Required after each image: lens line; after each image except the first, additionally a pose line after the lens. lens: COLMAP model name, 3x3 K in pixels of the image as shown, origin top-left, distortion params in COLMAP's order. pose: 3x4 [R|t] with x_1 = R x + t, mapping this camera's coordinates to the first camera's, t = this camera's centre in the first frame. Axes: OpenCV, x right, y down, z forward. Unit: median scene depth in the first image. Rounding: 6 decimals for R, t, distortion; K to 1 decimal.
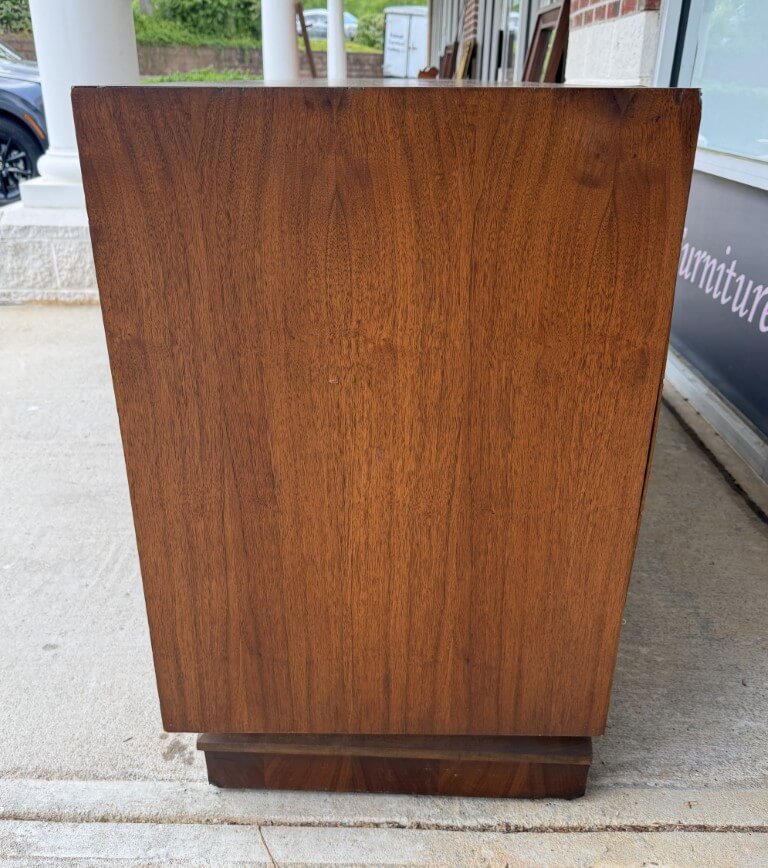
lens RADIAL K [[781.7, 0, 384.0], [0, 781.7, 434.0], [0, 0, 1]] dist [0.011878, 0.001327]
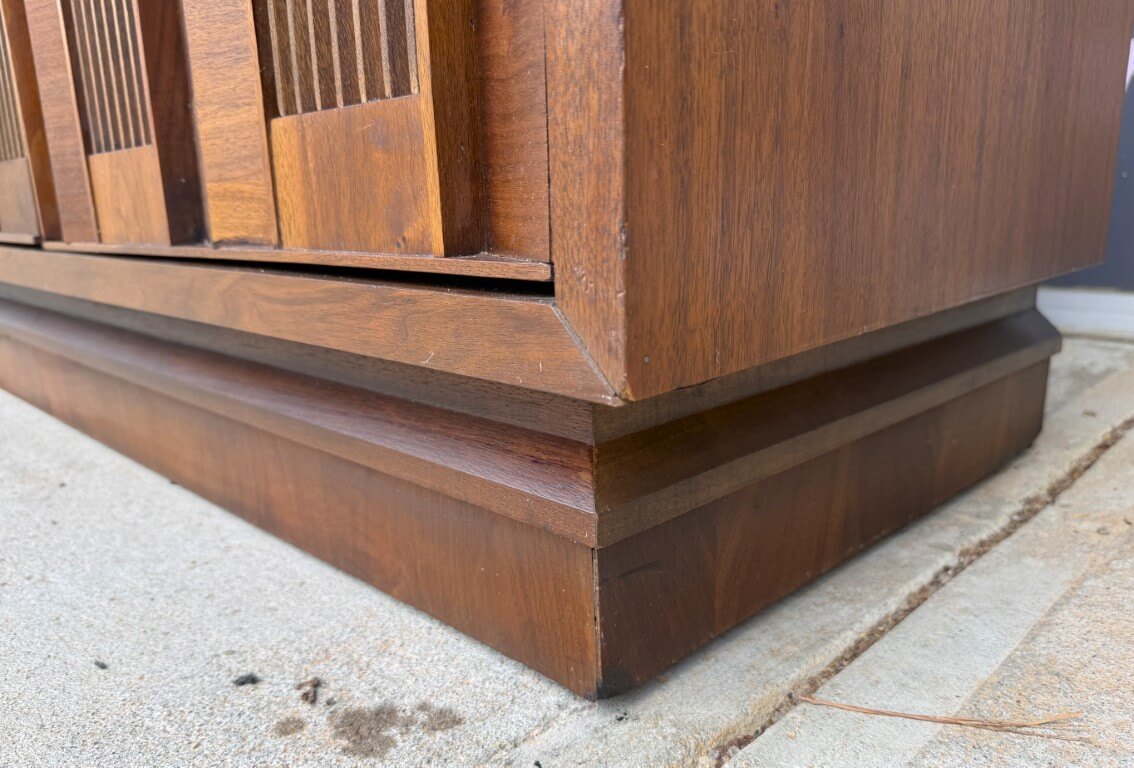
lens RADIAL K [[827.3, 0, 567.0], [0, 827.3, 384.0], [0, 0, 1]] dist [-0.002670, -0.001209]
pose [[0.714476, -0.191358, 0.672983, -0.440166], [0.328793, 0.940876, -0.081534, 0.362581], [-0.617591, 0.279526, 0.735151, 0.754094]]
